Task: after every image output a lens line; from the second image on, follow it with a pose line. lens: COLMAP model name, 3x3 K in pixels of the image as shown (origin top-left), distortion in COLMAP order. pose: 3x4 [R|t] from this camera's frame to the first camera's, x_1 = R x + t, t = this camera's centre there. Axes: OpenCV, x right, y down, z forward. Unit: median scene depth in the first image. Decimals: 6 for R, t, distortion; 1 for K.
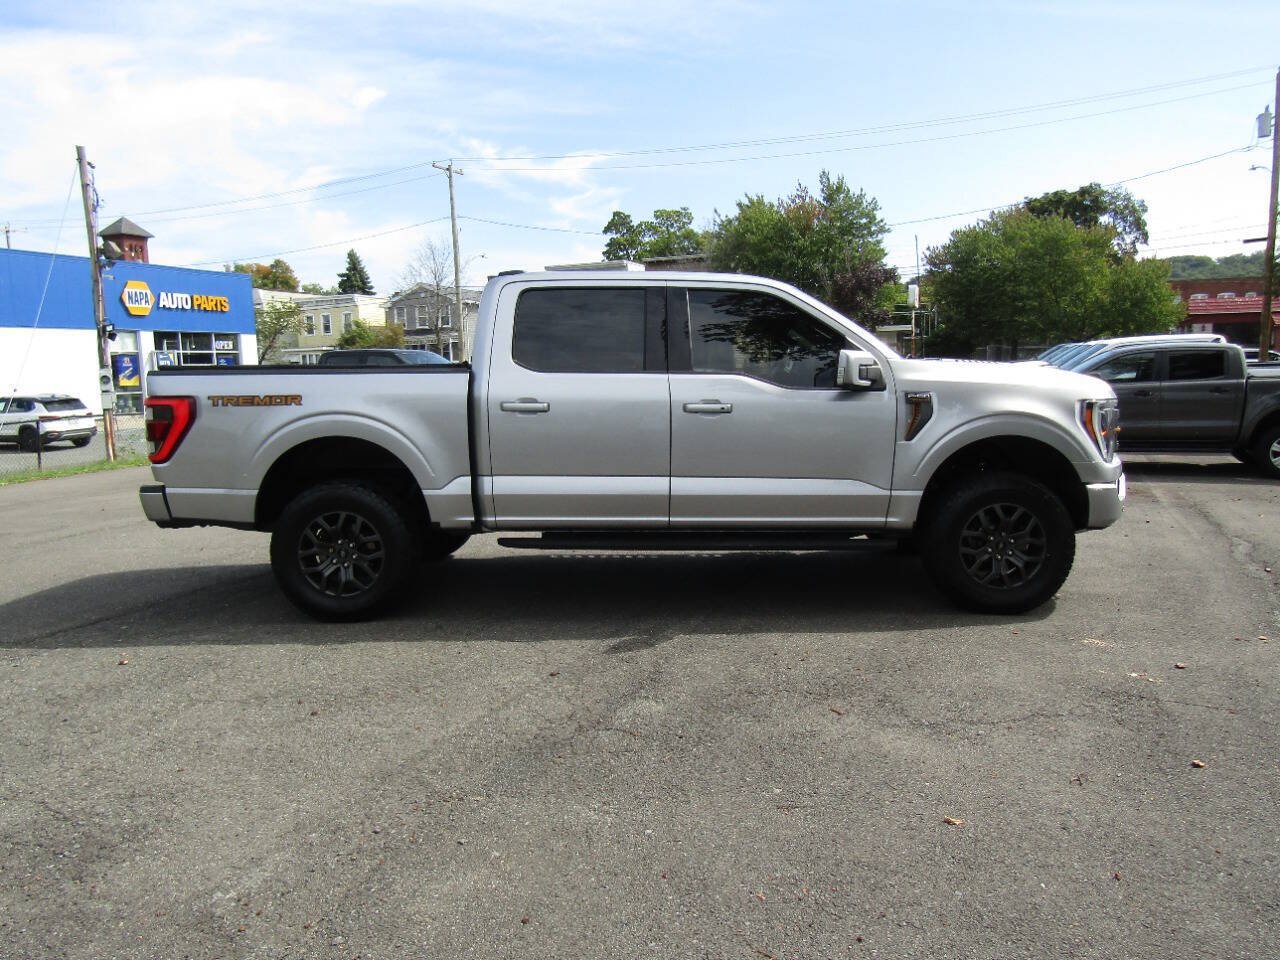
lens RADIAL K [[919.9, 0, 634.3], [0, 919.9, 504.3], [0, 0, 1]] dist [-0.037322, 0.037364]
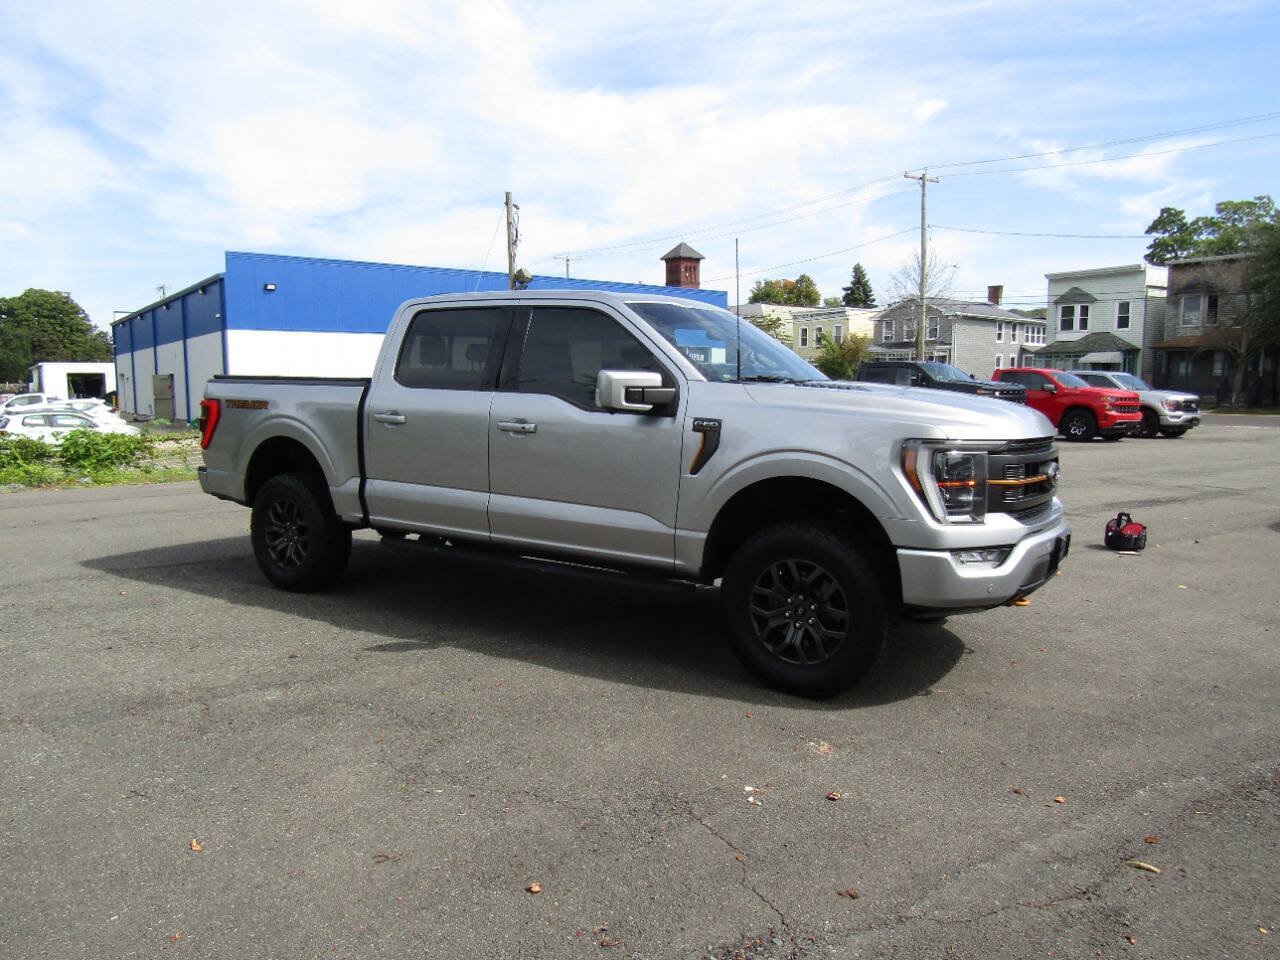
lens RADIAL K [[926.4, 0, 640.0], [0, 926.4, 480.0], [0, 0, 1]] dist [-0.009978, 0.009330]
pose [[0.849496, 0.079683, -0.521543, 0.066477], [-0.100427, 0.994877, -0.011577, -0.004526], [0.517949, 0.062211, 0.853146, 0.019692]]
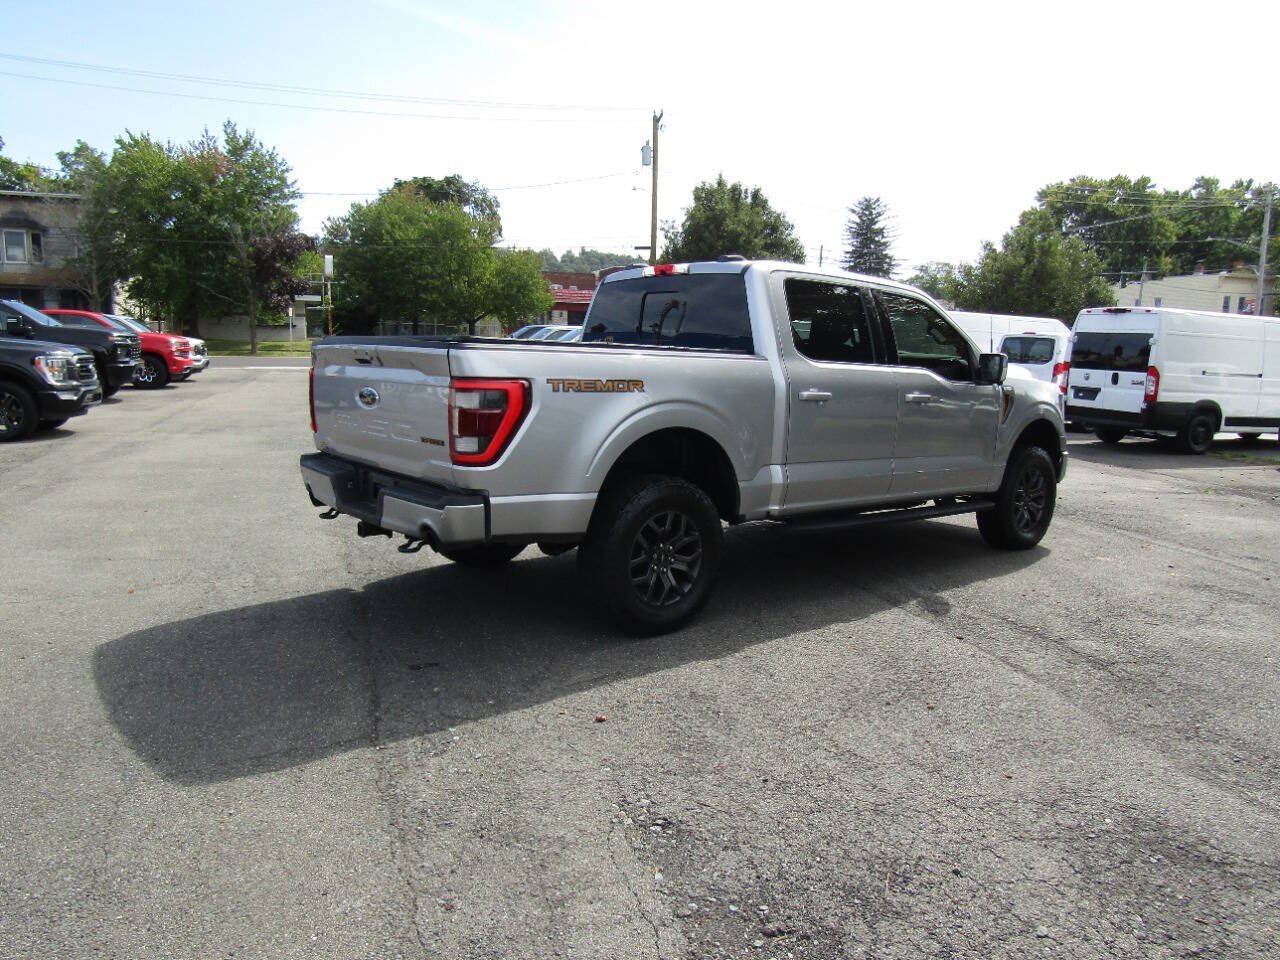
lens RADIAL K [[926.4, 0, 640.0], [0, 926.4, 480.0], [0, 0, 1]] dist [-0.009978, 0.009330]
pose [[0.766000, -0.057199, 0.640291, -0.087574], [0.055032, 0.998212, 0.023335, -0.004238], [-0.640480, 0.017362, 0.767778, 0.030864]]
